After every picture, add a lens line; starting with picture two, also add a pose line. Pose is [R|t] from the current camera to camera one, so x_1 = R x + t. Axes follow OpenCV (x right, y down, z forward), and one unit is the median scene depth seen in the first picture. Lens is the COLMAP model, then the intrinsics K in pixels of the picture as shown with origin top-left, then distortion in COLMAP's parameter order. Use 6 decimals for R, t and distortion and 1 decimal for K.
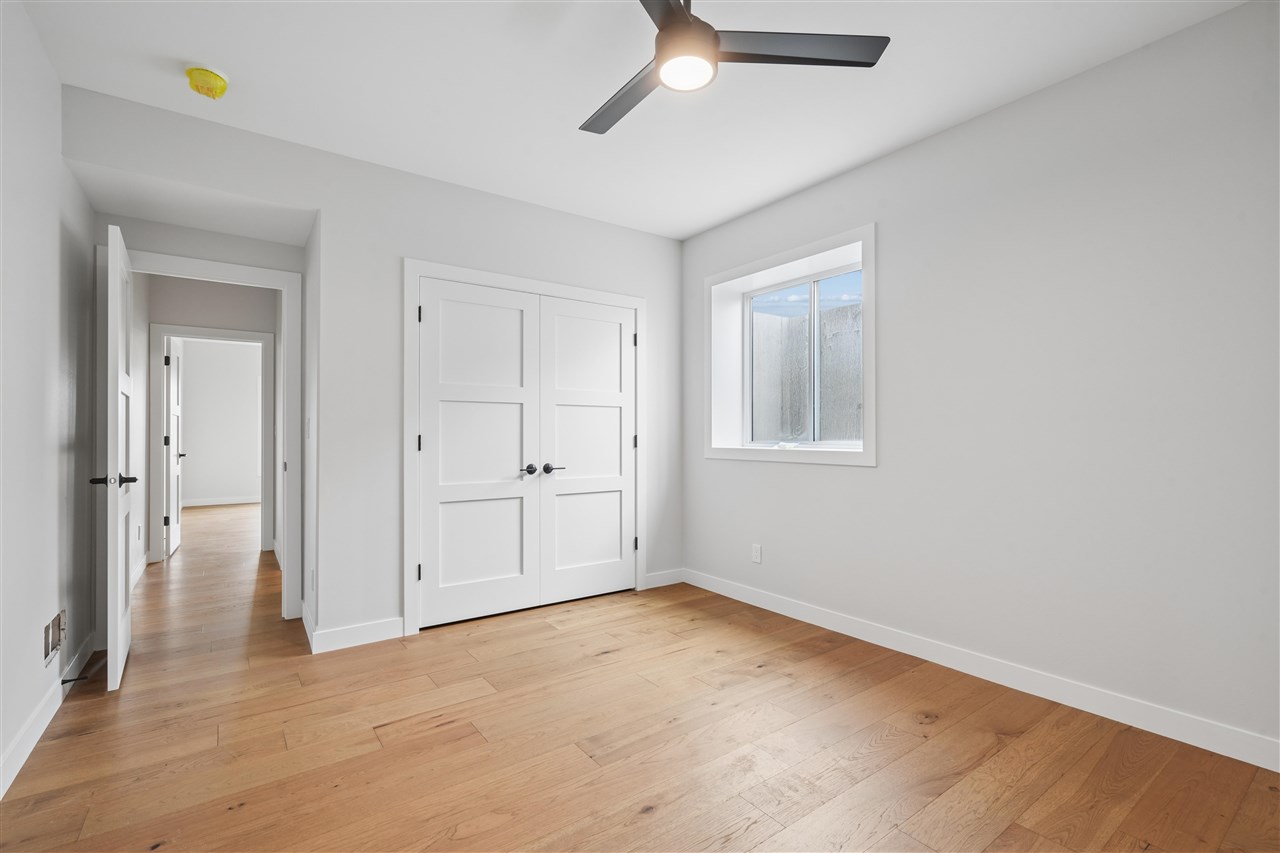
lens RADIAL K [[576.0, 0, 642.5], [0, 576.0, 429.6], [0, 0, 1]] dist [-0.002394, 0.001001]
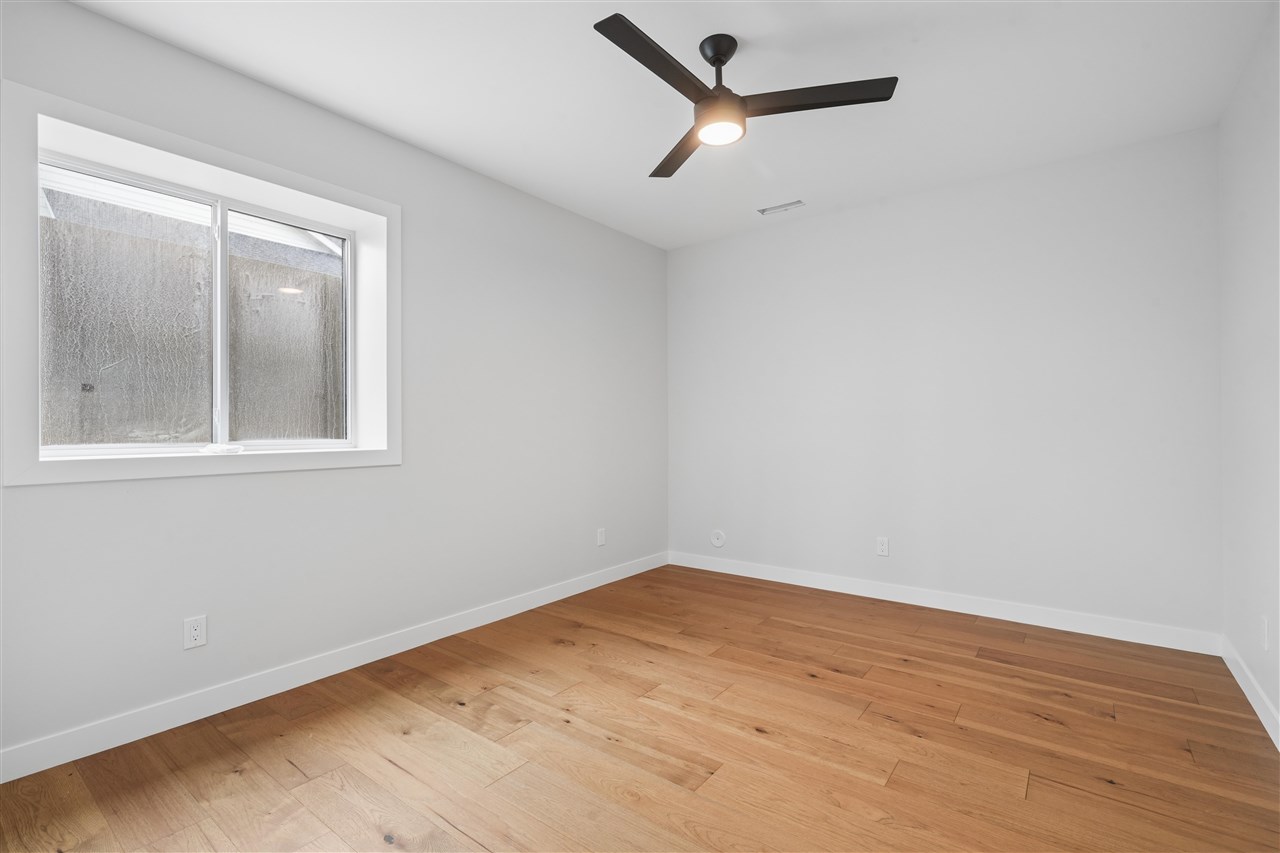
lens RADIAL K [[576.0, 0, 642.5], [0, 576.0, 429.6], [0, 0, 1]] dist [-0.002394, 0.001001]
pose [[-0.288865, 0.004071, 0.957361, -0.673833], [-0.003125, 0.999982, -0.005195, 0.011128], [-0.957365, -0.004492, -0.288847, 0.975642]]
